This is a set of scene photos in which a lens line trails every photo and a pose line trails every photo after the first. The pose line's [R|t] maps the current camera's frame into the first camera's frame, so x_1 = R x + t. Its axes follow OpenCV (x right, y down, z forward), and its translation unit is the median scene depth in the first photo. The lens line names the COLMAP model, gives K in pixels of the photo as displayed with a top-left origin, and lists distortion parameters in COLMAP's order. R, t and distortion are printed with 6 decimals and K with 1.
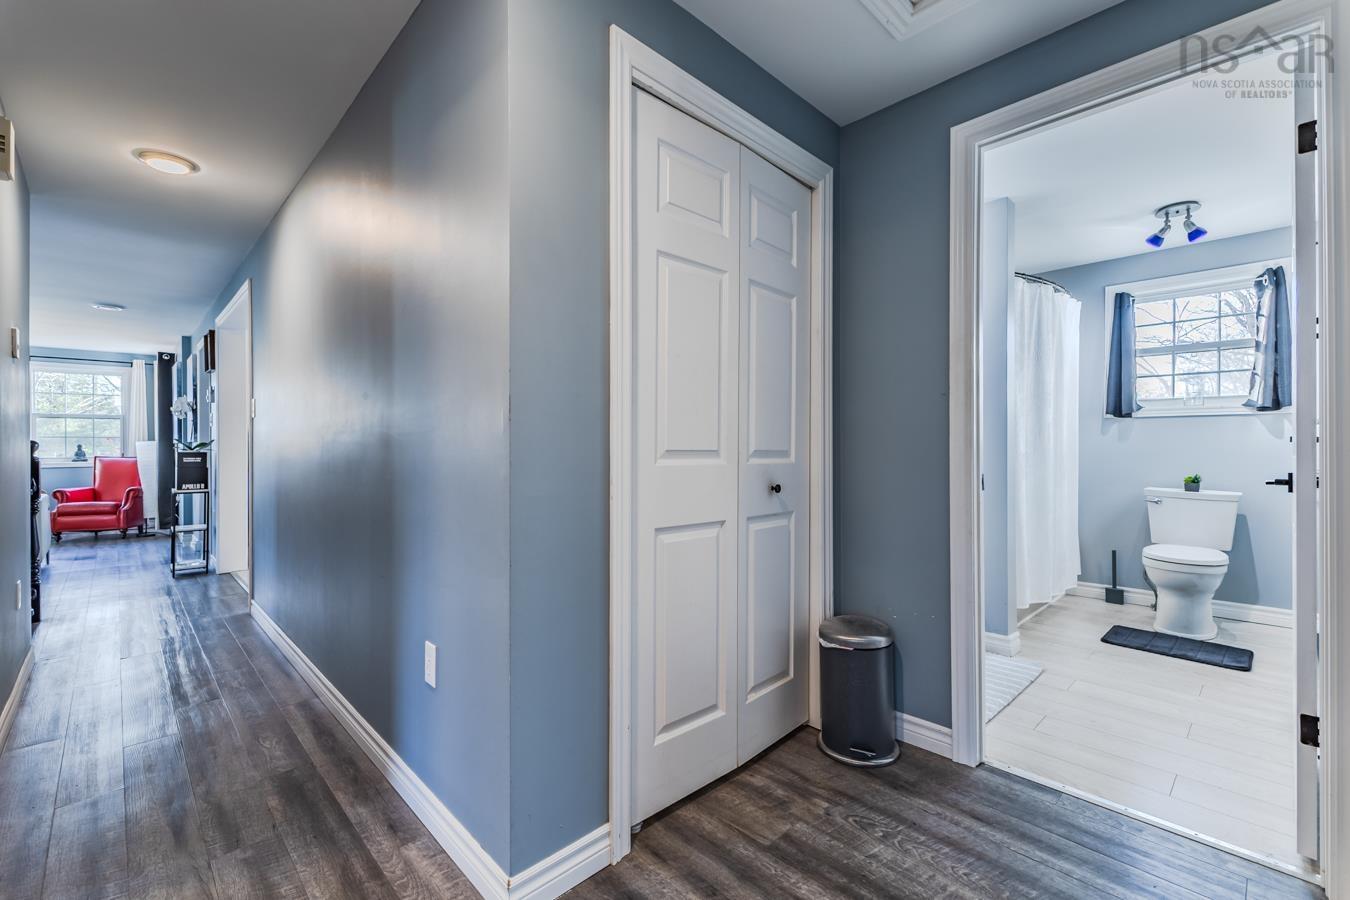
lens RADIAL K [[589.7, 0, 670.9], [0, 589.7, 450.2], [0, 0, 1]] dist [0.005155, -0.002993]
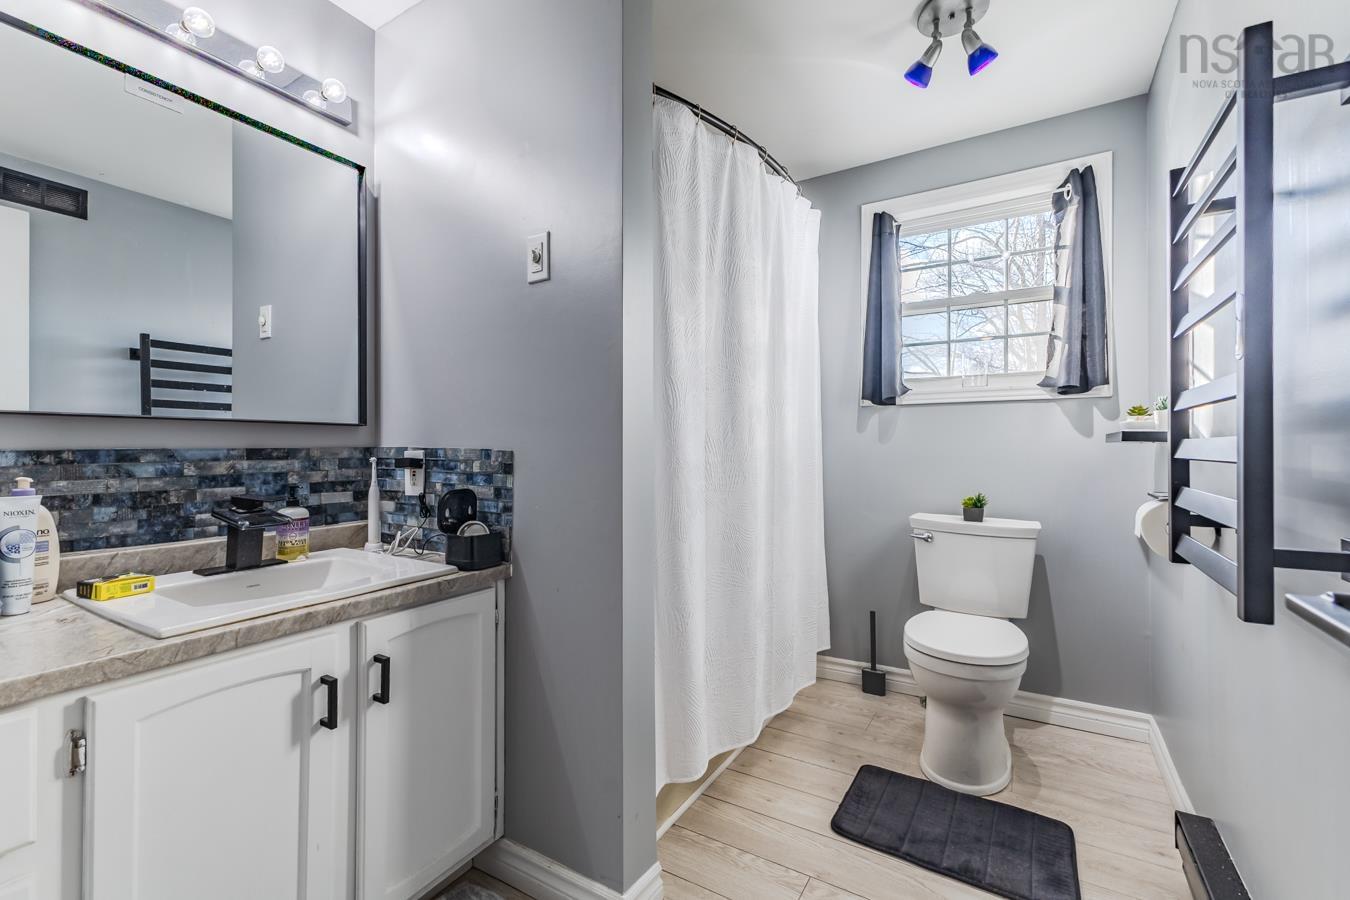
lens RADIAL K [[589.7, 0, 679.5], [0, 589.7, 451.1], [0, 0, 1]] dist [0.005155, -0.002993]
pose [[0.963659, -0.002272, 0.267126, 0.374947], [0.002828, 0.999995, -0.001697, -0.003885], [-0.267121, 0.002391, 0.963660, 0.434652]]
